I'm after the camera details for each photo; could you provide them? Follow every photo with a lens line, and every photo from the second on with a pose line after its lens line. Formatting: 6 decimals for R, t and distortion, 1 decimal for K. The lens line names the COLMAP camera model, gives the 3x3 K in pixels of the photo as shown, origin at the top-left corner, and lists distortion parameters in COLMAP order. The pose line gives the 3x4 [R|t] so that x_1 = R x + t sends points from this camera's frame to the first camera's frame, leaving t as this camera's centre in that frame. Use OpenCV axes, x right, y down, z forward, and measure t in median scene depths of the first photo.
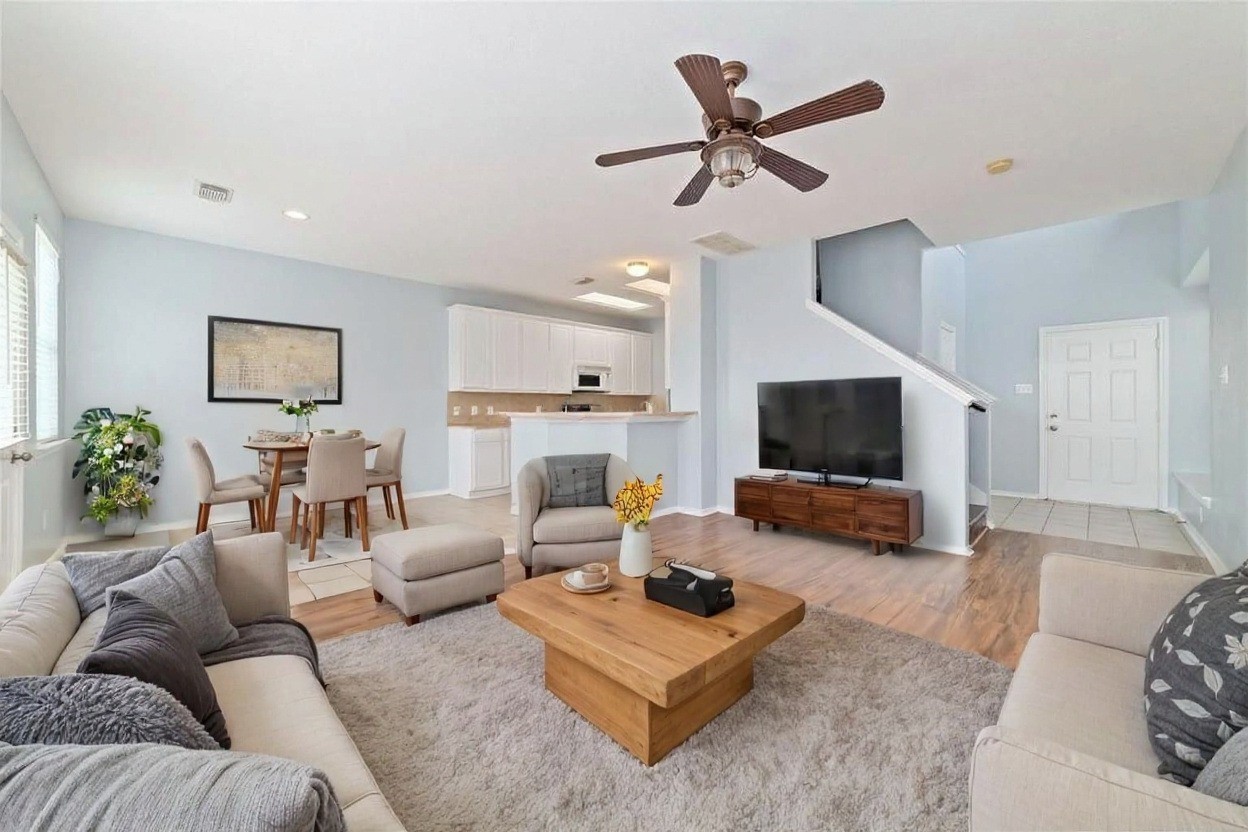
lens RADIAL K [[473.9, 0, 623.7], [0, 473.9, 408.0], [0, 0, 1]] dist [-0.000701, -0.000072]
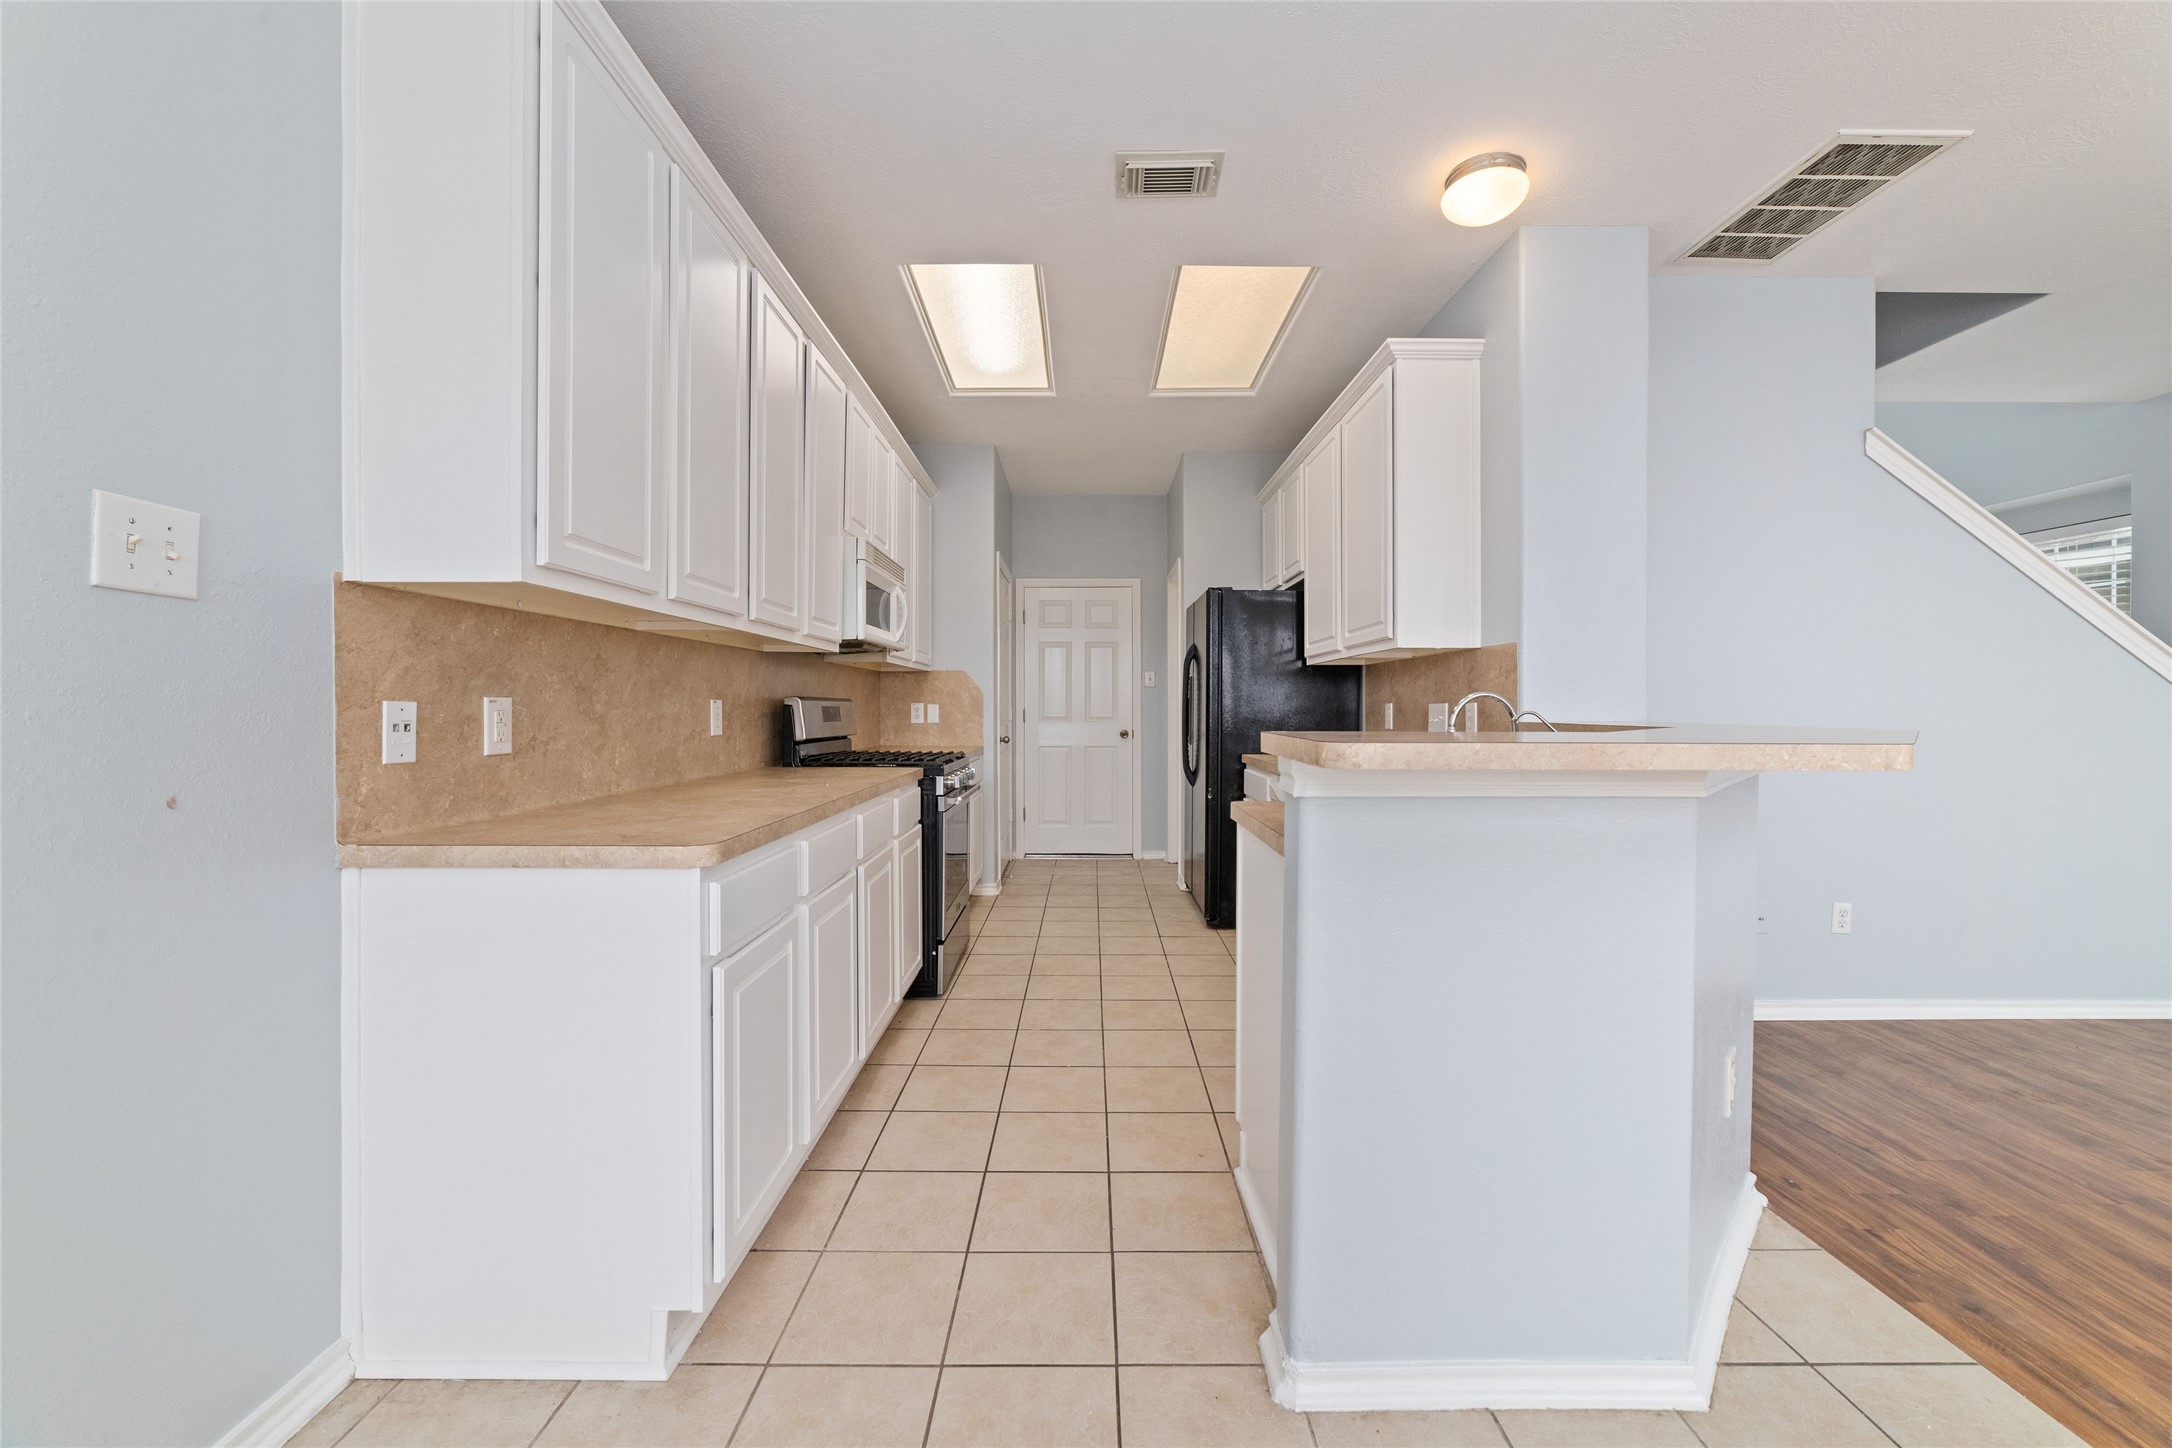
lens RADIAL K [[824.7, 0, 1085.4], [0, 824.7, 710.0], [0, 0, 1]] dist [-0.000701, -0.000072]
pose [[0.704189, 0.004804, 0.709996, -0.385303], [-0.010183, 0.999943, 0.003334, -0.003064], [-0.709939, -0.009577, 0.704198, 0.708498]]
